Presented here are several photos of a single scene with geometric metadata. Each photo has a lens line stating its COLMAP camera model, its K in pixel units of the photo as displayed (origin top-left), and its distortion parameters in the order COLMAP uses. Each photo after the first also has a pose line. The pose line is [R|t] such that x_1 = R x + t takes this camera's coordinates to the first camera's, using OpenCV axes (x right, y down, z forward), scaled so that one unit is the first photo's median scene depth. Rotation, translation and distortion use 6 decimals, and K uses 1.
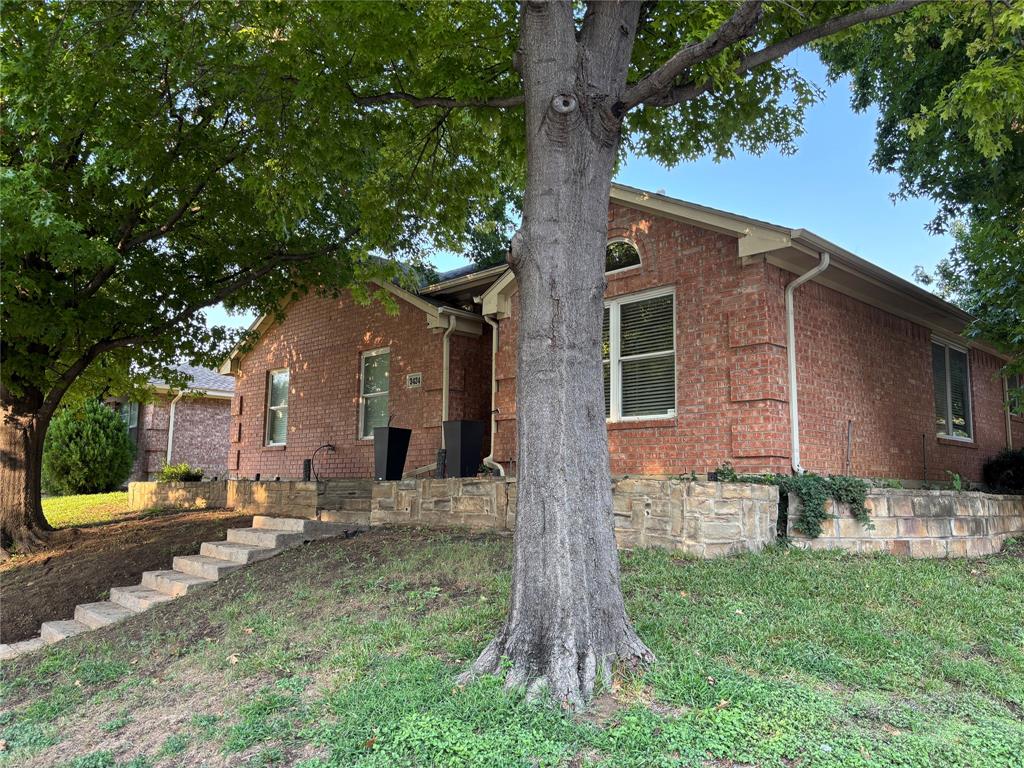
lens RADIAL K [[778.3, 0, 515.4], [0, 778.3, 386.6], [0, 0, 1]] dist [0.055562, -0.074396]
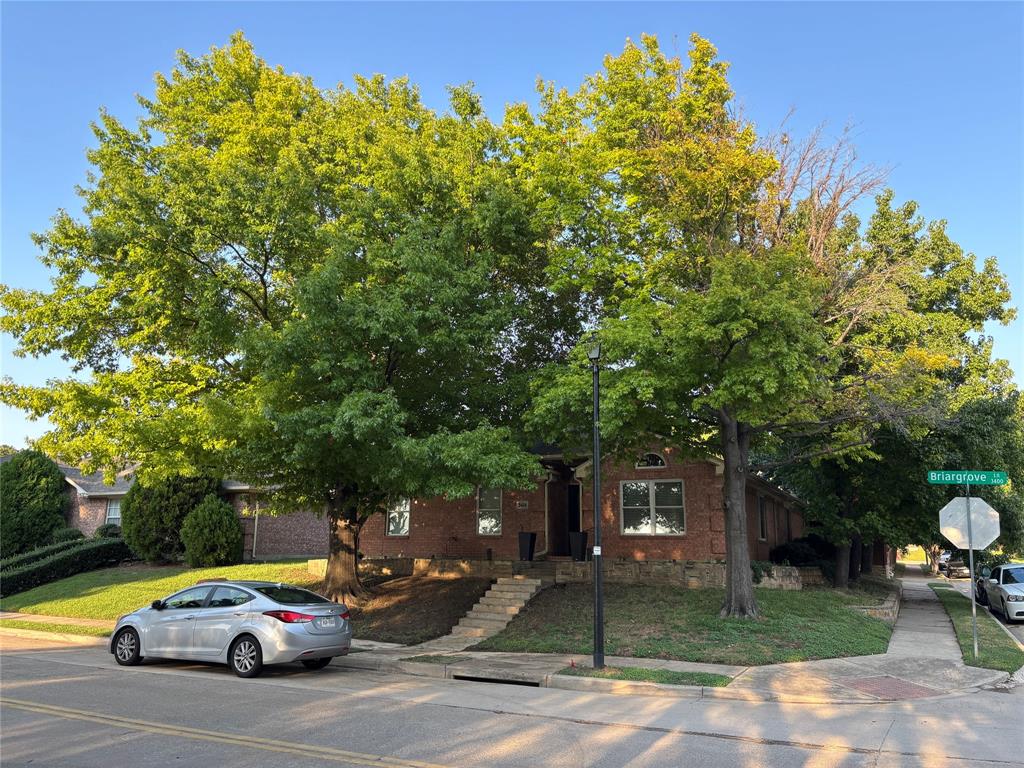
lens RADIAL K [[778.3, 0, 515.4], [0, 778.3, 386.6], [0, 0, 1]] dist [0.055562, -0.074396]
pose [[0.941969, 0.072846, 0.327701, -1.117353], [-0.046624, 0.995100, -0.087186, -0.183180], [-0.332447, 0.066848, 0.940750, -1.130134]]
